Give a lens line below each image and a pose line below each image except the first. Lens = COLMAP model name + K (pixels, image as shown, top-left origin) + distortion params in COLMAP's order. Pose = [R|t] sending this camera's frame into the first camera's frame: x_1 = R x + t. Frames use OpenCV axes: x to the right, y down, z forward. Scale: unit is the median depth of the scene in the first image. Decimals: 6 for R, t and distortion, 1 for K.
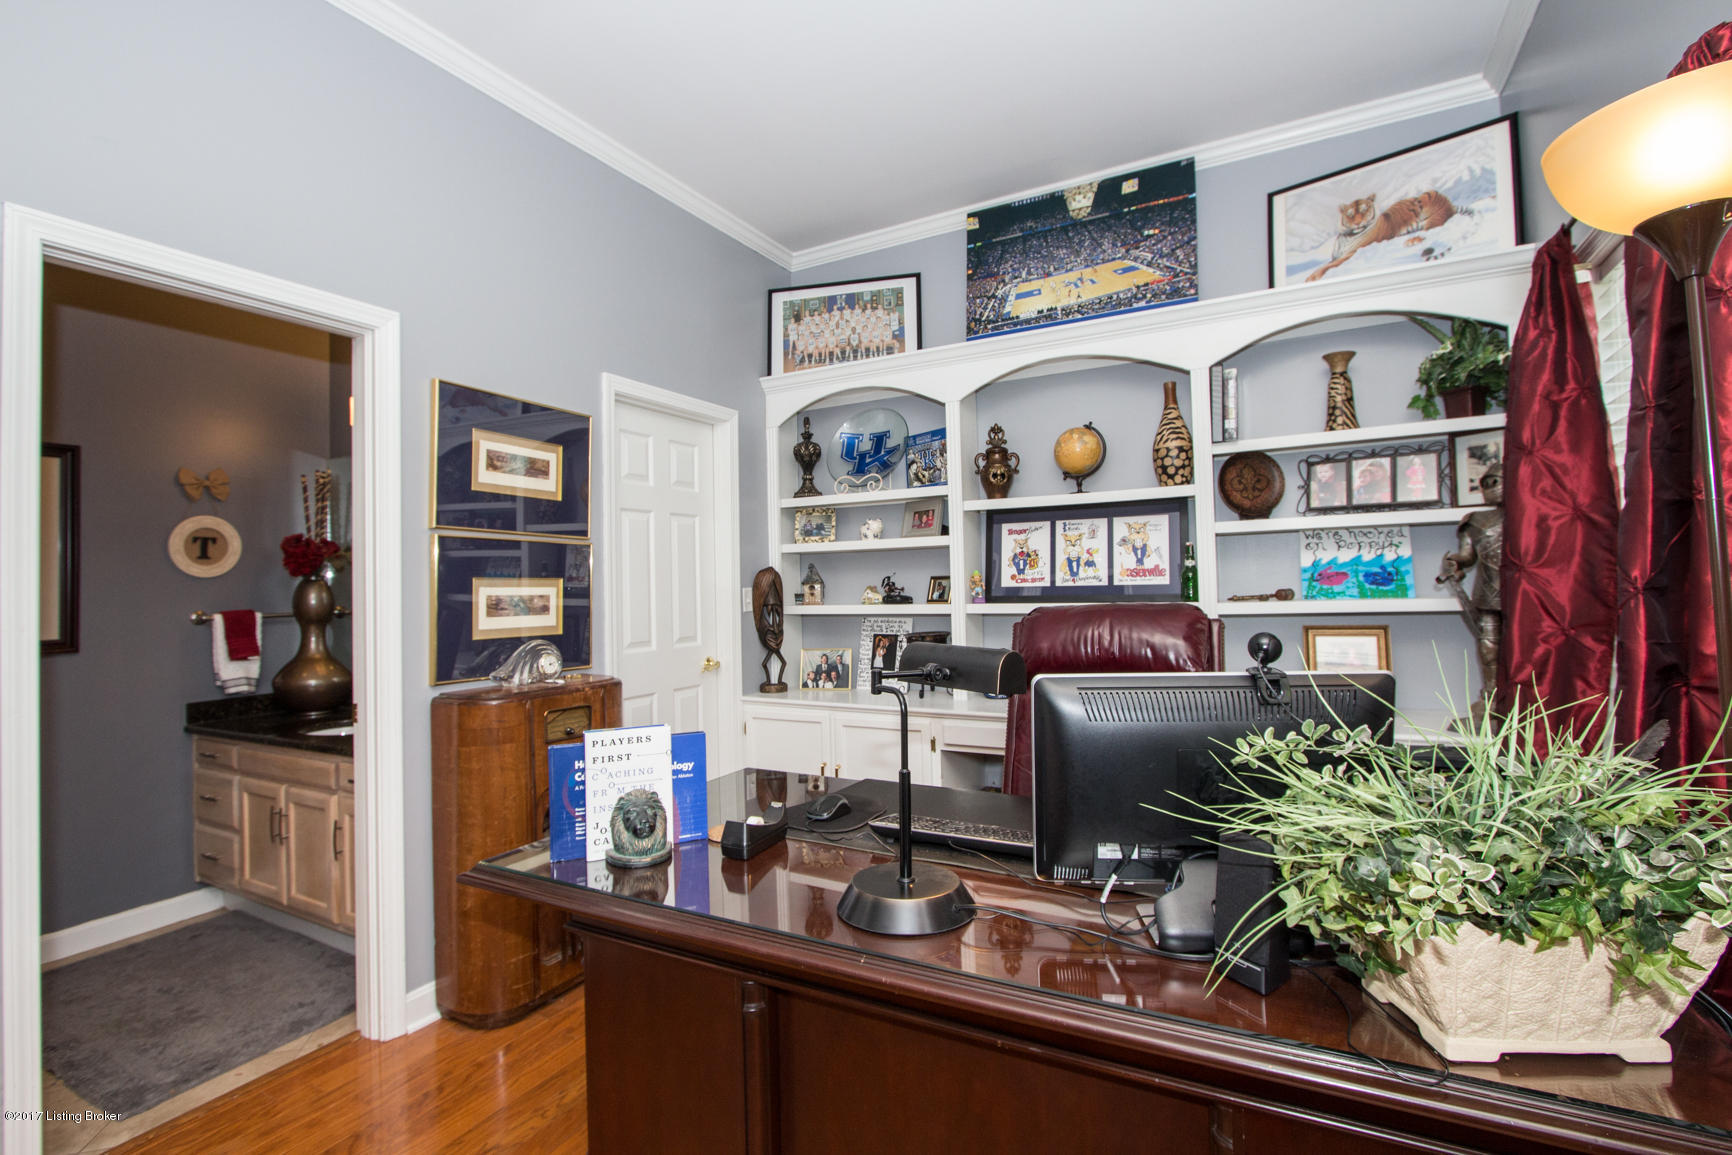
lens RADIAL K [[801.9, 0, 856.7], [0, 801.9, 568.8], [0, 0, 1]] dist [-0.021674, 0.003280]
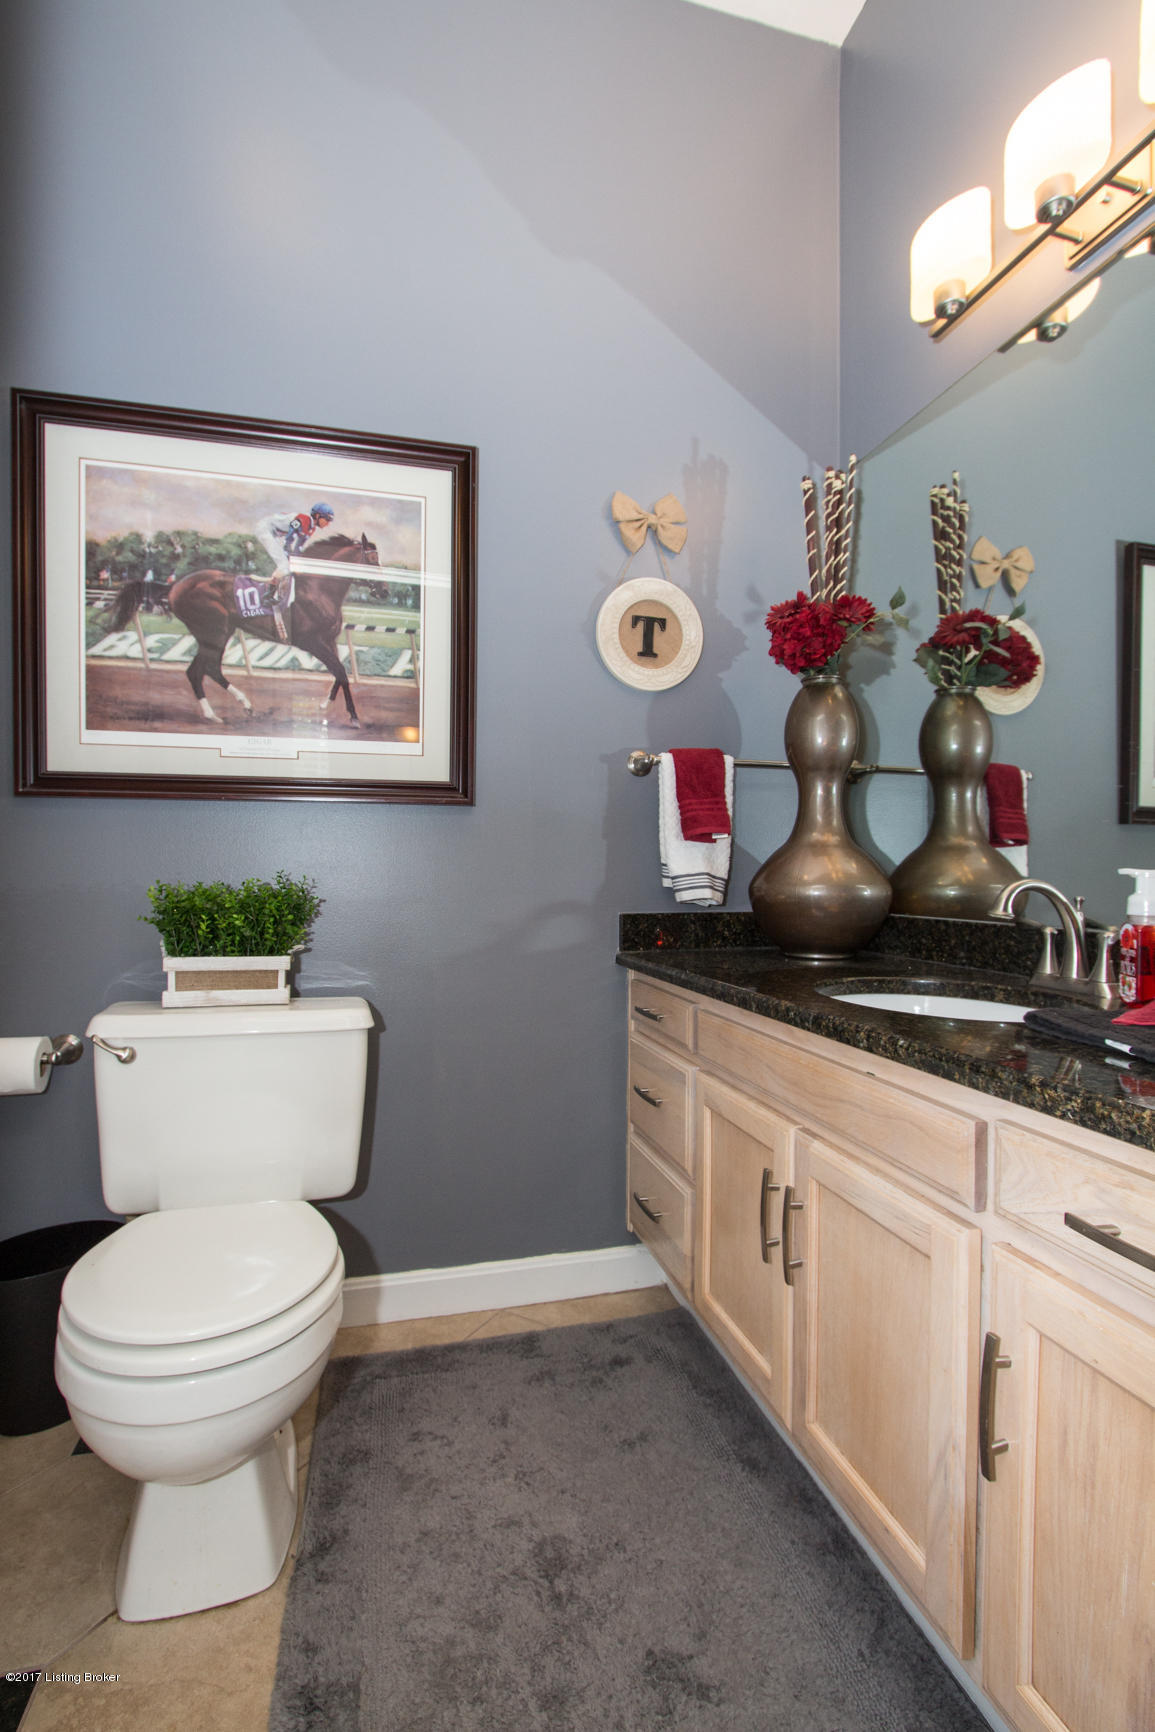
lens RADIAL K [[801.9, 0, 565.8], [0, 801.9, 867.6], [0, 0, 1]] dist [-0.021674, 0.003280]
pose [[0.686787, 0.026618, -0.726371, -0.452322], [-0.006087, 0.999505, 0.030871, 0.117665], [0.726833, -0.016781, 0.686609, 0.570160]]
